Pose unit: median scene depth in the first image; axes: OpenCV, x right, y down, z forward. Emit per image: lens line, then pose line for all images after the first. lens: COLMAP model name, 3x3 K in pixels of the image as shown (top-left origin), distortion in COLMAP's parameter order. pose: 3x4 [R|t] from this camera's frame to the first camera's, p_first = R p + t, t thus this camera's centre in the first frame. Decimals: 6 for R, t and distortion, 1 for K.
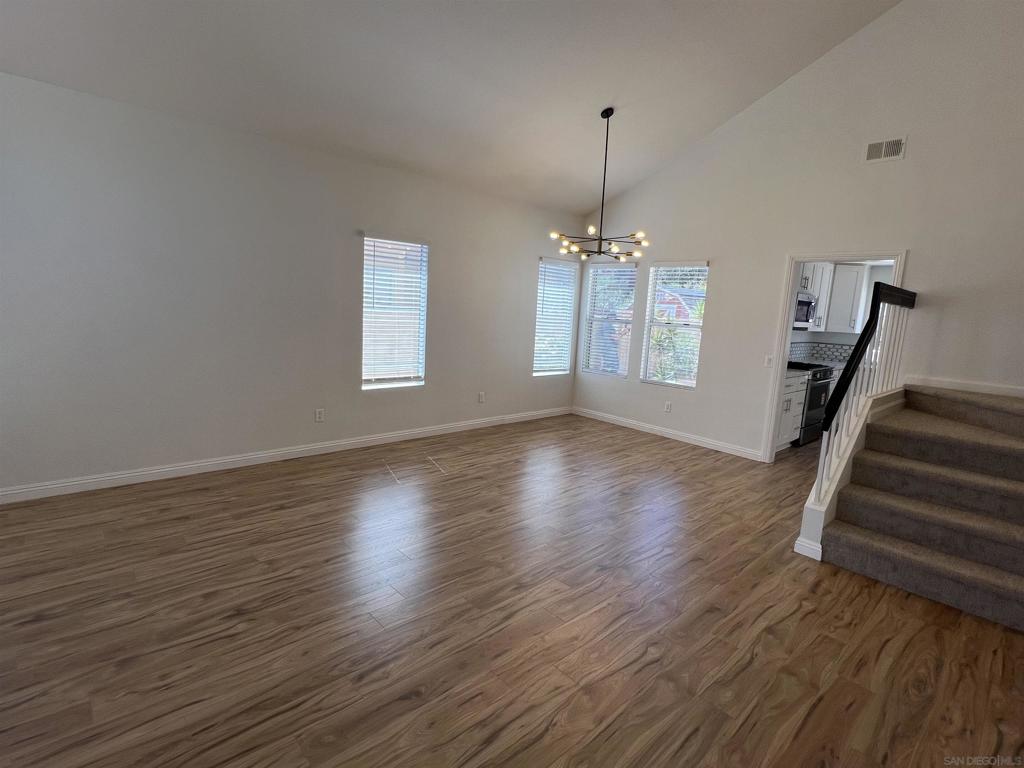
lens RADIAL K [[506.1, 0, 510.6], [0, 506.1, 382.6], [0, 0, 1]] dist [-0.003866, 0.000391]
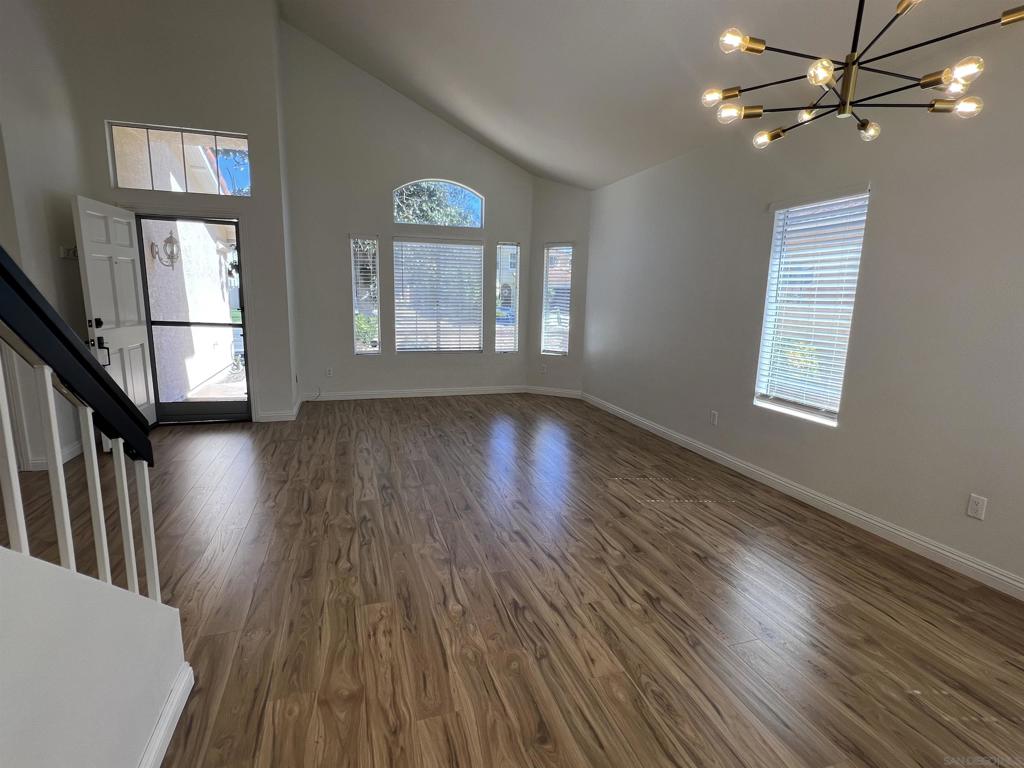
lens RADIAL K [[506.1, 0, 508.1], [0, 506.1, 383.1], [0, 0, 1]] dist [-0.003866, 0.000391]
pose [[-0.421519, 0.094288, -0.901905, 0.663228], [-0.180092, 0.966065, 0.185164, -0.108794], [0.888757, 0.240476, -0.390234, 1.082404]]
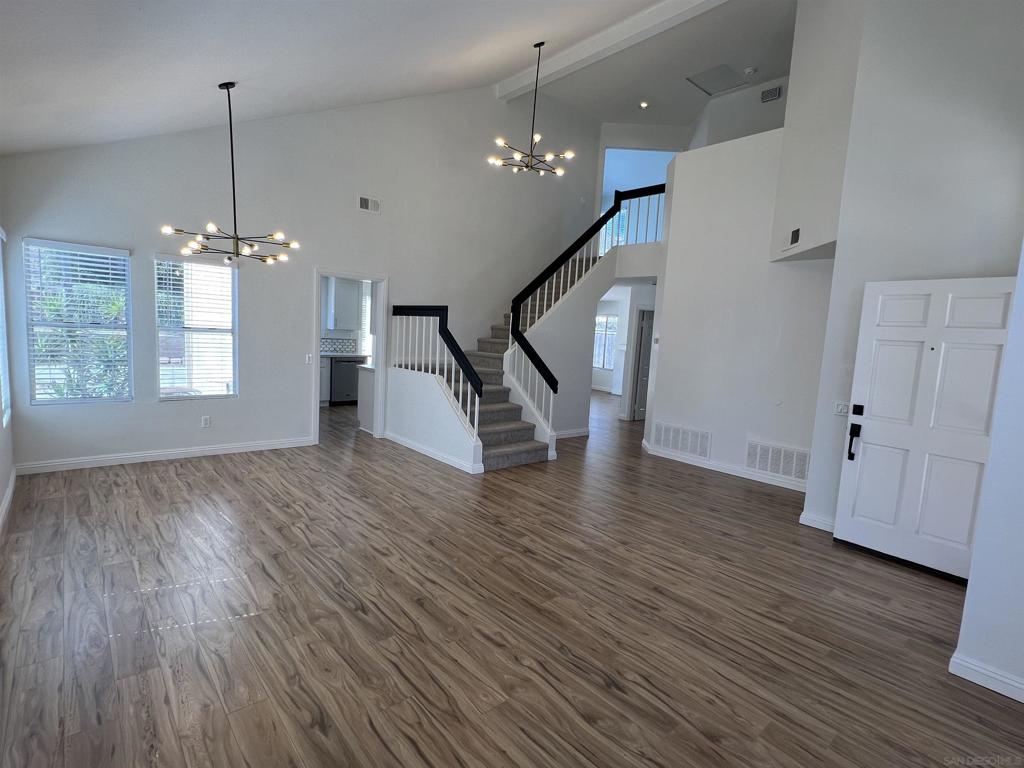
lens RADIAL K [[506.1, 0, 512.4], [0, 506.1, 385.8], [0, 0, 1]] dist [-0.003866, 0.000391]
pose [[0.022354, -0.164853, 0.986065, -0.748944], [0.093199, 0.982360, 0.162121, -0.149208], [-0.995397, 0.088276, 0.037324, 0.590201]]
